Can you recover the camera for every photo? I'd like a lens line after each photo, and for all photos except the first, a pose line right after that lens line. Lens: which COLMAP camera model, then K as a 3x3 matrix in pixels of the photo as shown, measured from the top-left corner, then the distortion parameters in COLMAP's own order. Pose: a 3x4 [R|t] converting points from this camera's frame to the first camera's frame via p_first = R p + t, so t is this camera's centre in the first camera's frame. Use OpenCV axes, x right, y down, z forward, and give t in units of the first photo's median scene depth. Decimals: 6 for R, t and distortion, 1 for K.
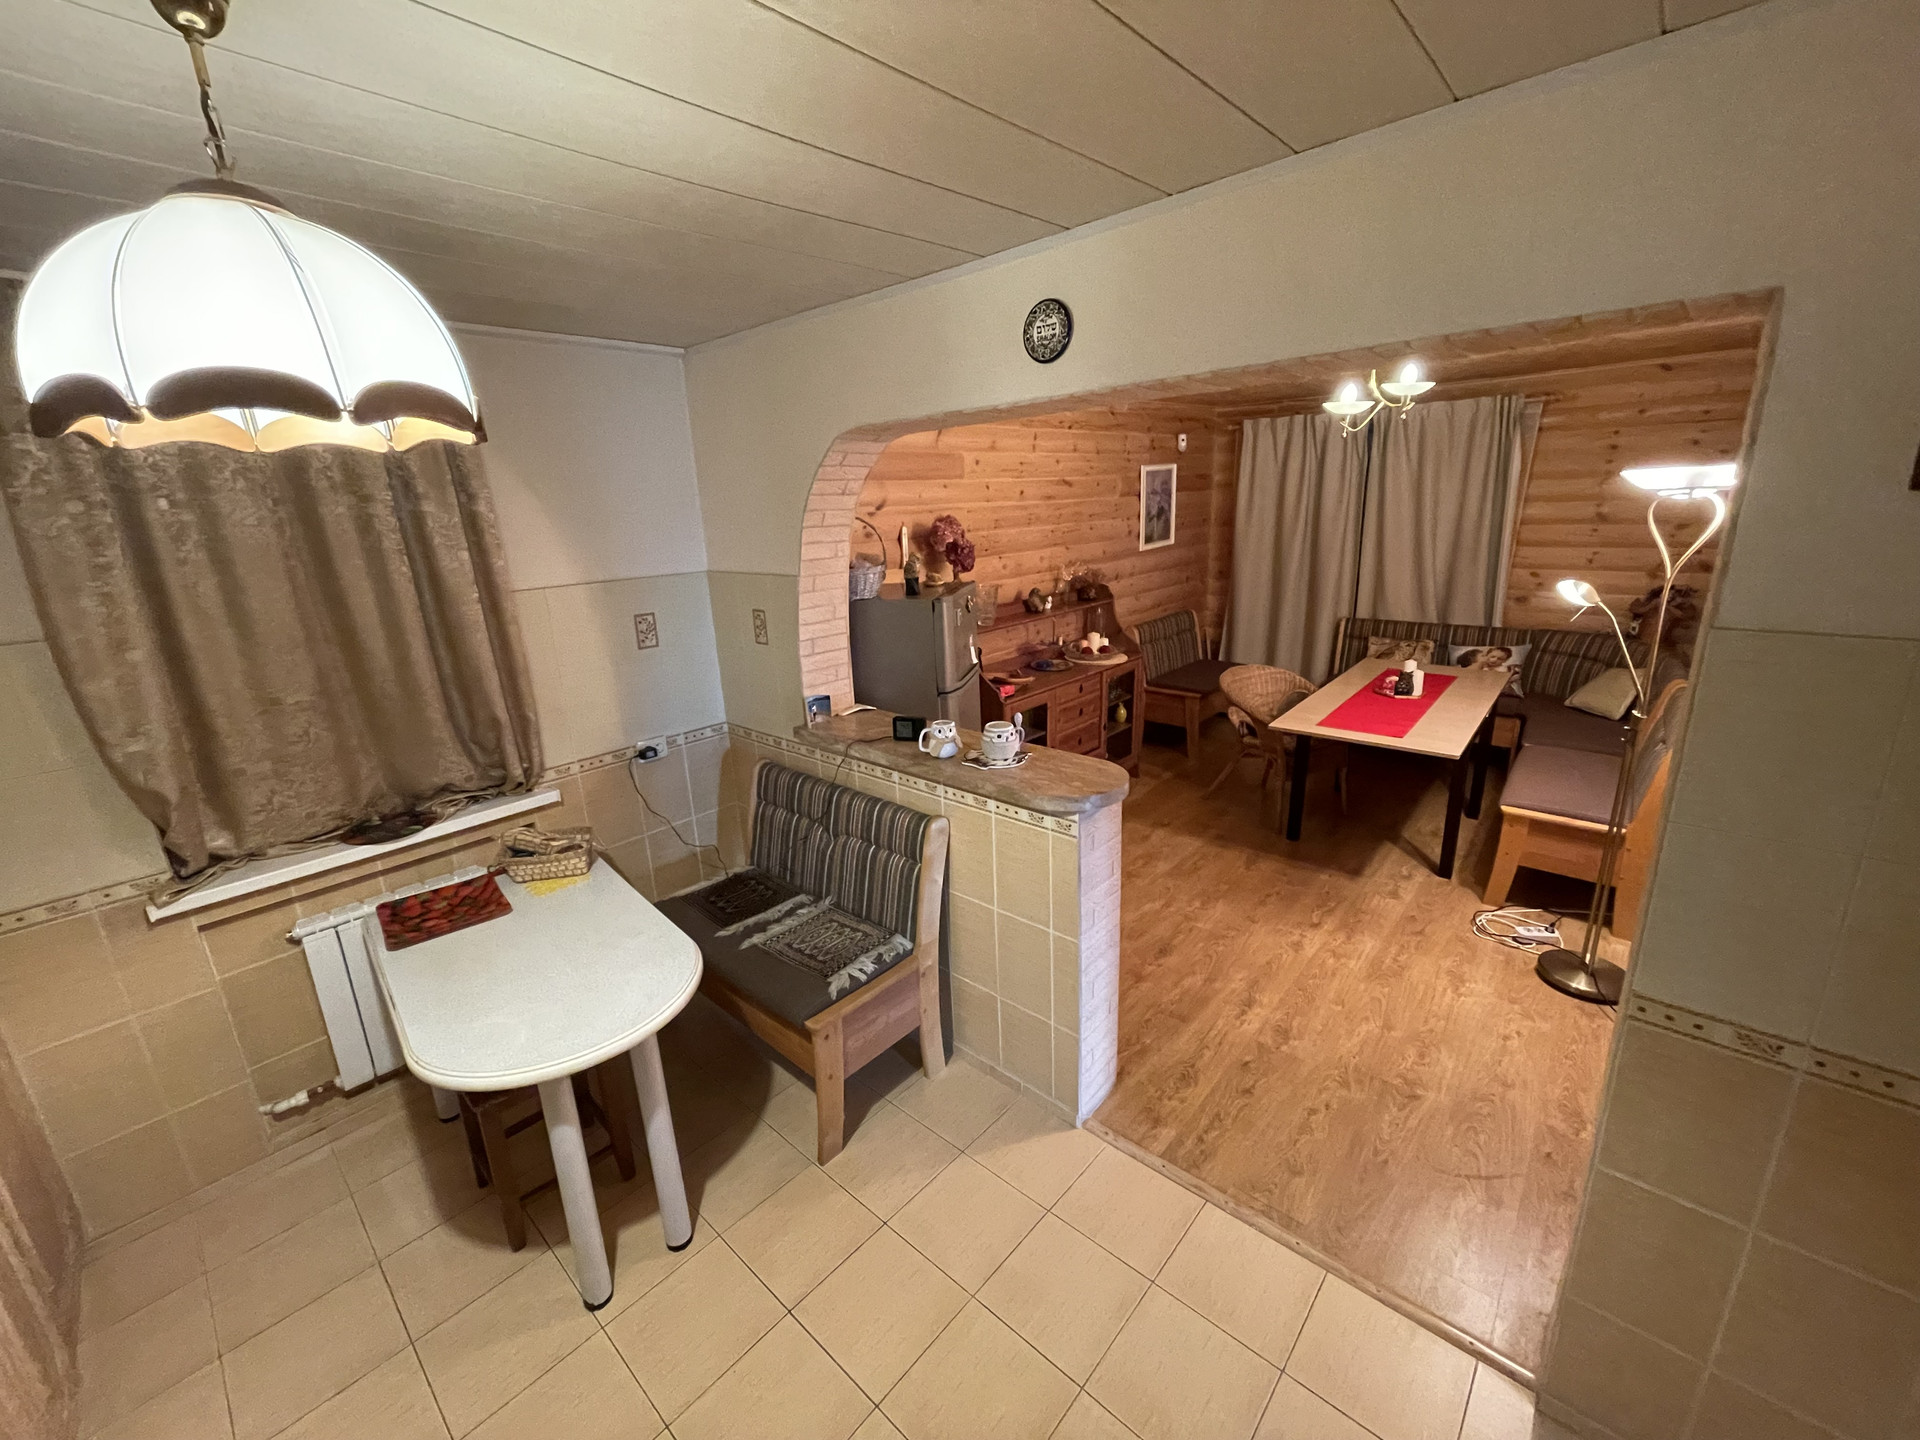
lens RADIAL K [[771.9, 0, 957.8], [0, 771.9, 711.7], [0, 0, 1]] dist [-0.002475, -0.000457]
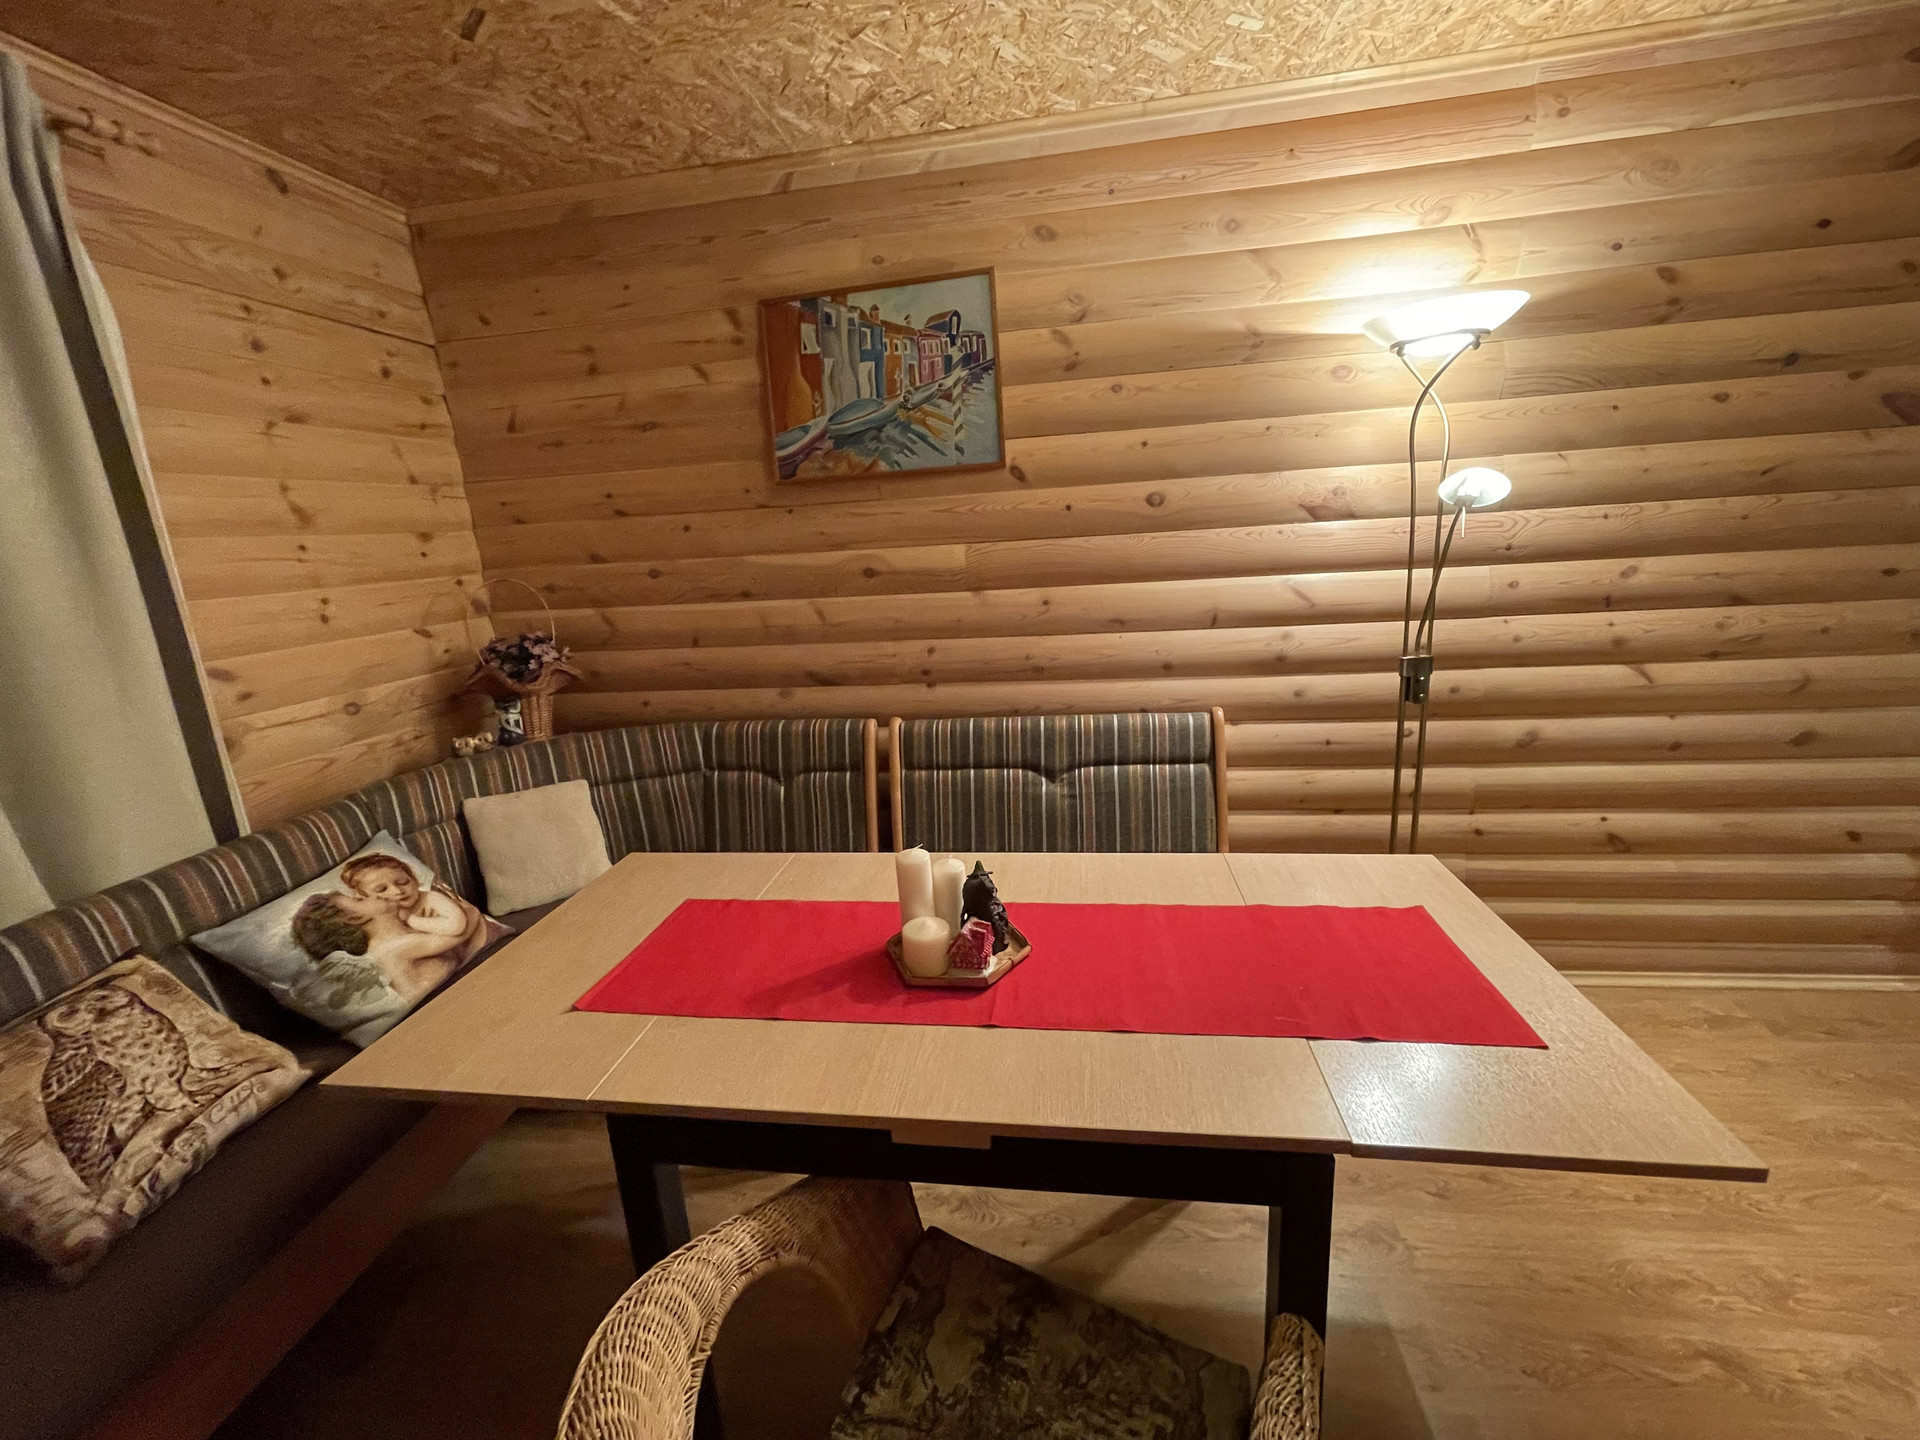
lens RADIAL K [[771.9, 0, 952.3], [0, 771.9, 715.9], [0, 0, 1]] dist [-0.002475, -0.000457]
pose [[-0.537093, -0.123817, 0.834386, 0.460442], [0.309709, 0.891136, 0.331597, -0.305012], [-0.784609, 0.436516, -0.440275, 1.570064]]
